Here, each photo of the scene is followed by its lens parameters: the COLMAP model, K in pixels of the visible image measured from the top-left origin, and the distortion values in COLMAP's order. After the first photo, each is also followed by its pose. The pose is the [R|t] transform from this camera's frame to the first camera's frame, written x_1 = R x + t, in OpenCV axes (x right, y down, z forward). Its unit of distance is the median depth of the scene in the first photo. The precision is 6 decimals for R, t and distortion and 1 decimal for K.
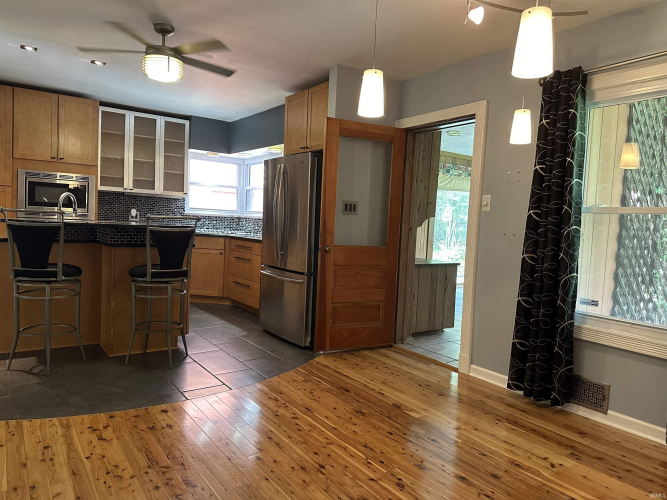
lens RADIAL K [[470.6, 0, 335.5], [0, 470.6, 251.5], [0, 0, 1]] dist [0.055335, -0.095485]
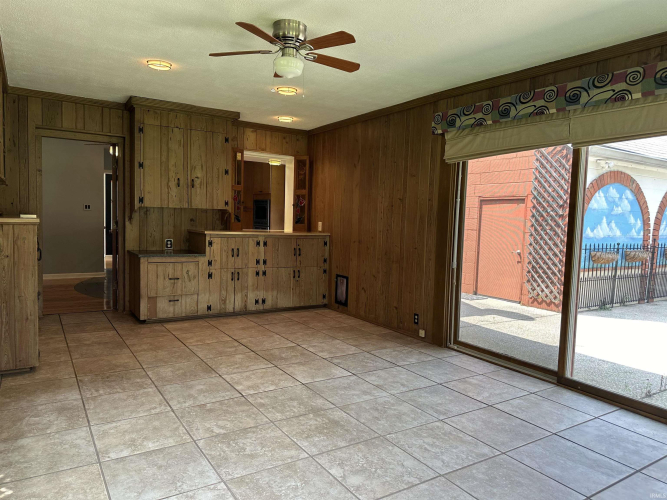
lens RADIAL K [[470.6, 0, 335.5], [0, 470.6, 251.5], [0, 0, 1]] dist [0.055335, -0.095485]
pose [[-0.053917, 0.022448, -0.998293, 0.489665], [-0.100629, 0.994536, 0.027799, -0.023497], [0.993462, 0.101957, -0.051363, 0.622848]]
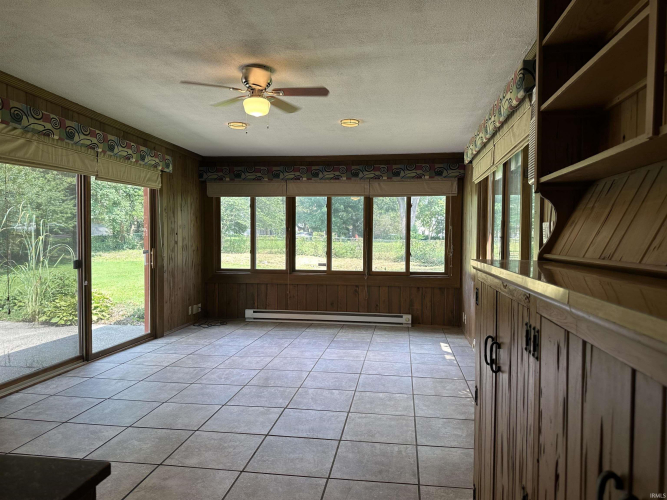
lens RADIAL K [[470.6, 0, 335.5], [0, 470.6, 251.5], [0, 0, 1]] dist [0.055335, -0.095485]
pose [[0.693710, -0.065477, 0.717272, 0.091065], [0.072889, 0.997129, 0.020530, -0.027719], [-0.716557, 0.038039, 0.696491, 0.367378]]
